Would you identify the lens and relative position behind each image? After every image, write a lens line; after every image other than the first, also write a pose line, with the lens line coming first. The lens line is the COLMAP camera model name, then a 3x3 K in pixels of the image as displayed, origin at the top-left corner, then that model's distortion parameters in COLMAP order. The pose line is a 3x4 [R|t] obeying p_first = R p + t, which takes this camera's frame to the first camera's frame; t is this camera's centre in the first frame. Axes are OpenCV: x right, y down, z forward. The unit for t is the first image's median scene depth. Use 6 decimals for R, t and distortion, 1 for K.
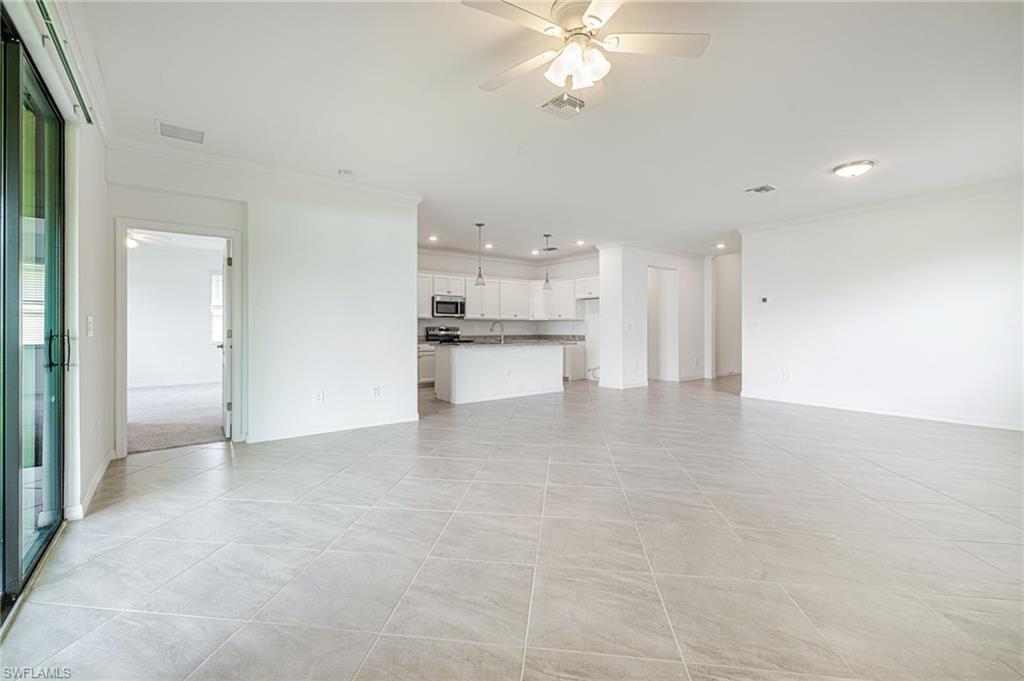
lens RADIAL K [[439.5, 0, 509.0], [0, 439.5, 329.3], [0, 0, 1]] dist [0.001676, -0.000033]
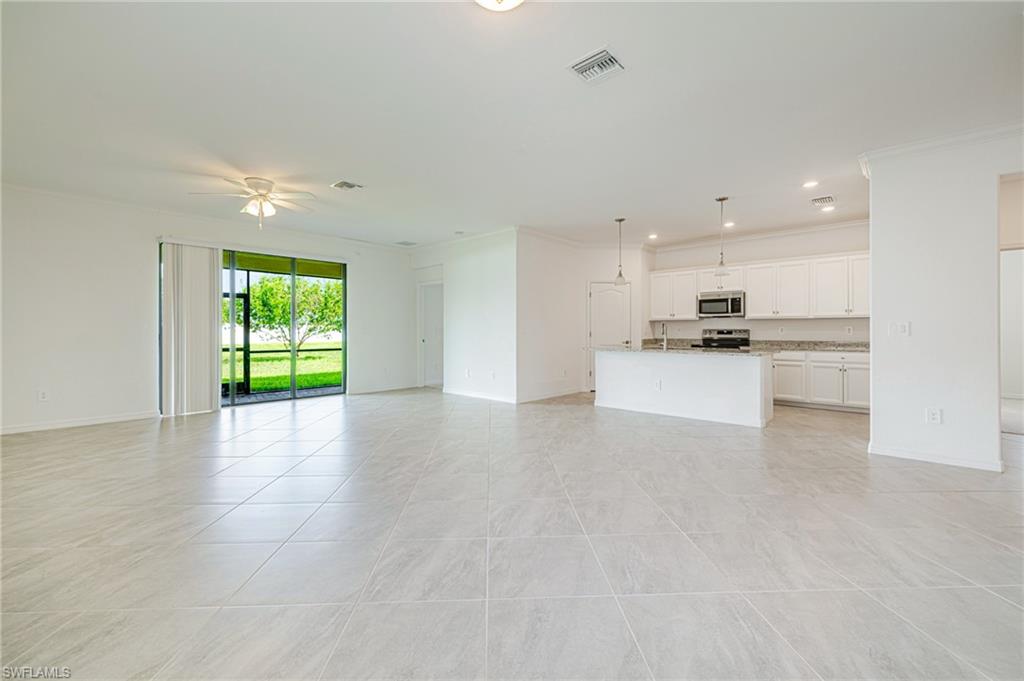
lens RADIAL K [[425.4, 0, 512.0], [0, 425.4, 340.5], [0, 0, 1]] dist [-0.062677, -0.000021]
pose [[0.188968, 0.016111, -0.981851, 0.570821], [0.003705, 0.999847, 0.017120, 0.001191], [0.981976, -0.006873, 0.188879, 0.456903]]
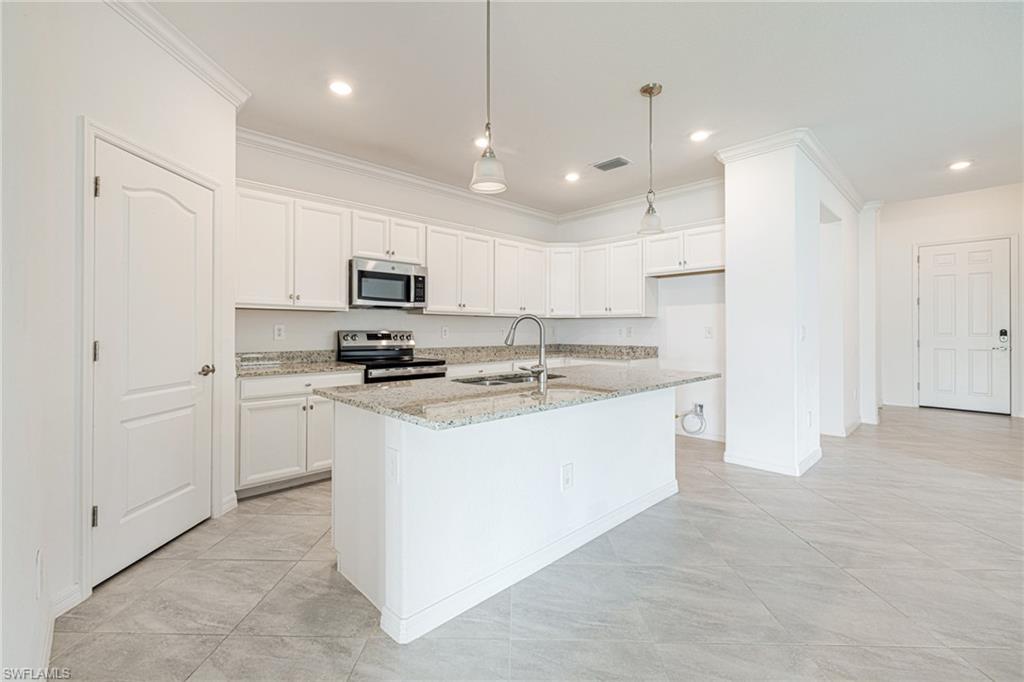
lens RADIAL K [[439.5, 0, 509.0], [0, 439.5, 329.8], [0, 0, 1]] dist [0.001676, -0.000033]
pose [[0.994179, 0.001863, 0.107725, -0.063437], [-0.001753, 0.999998, -0.001120, -0.005779], [-0.107727, 0.000925, 0.994180, 0.539230]]
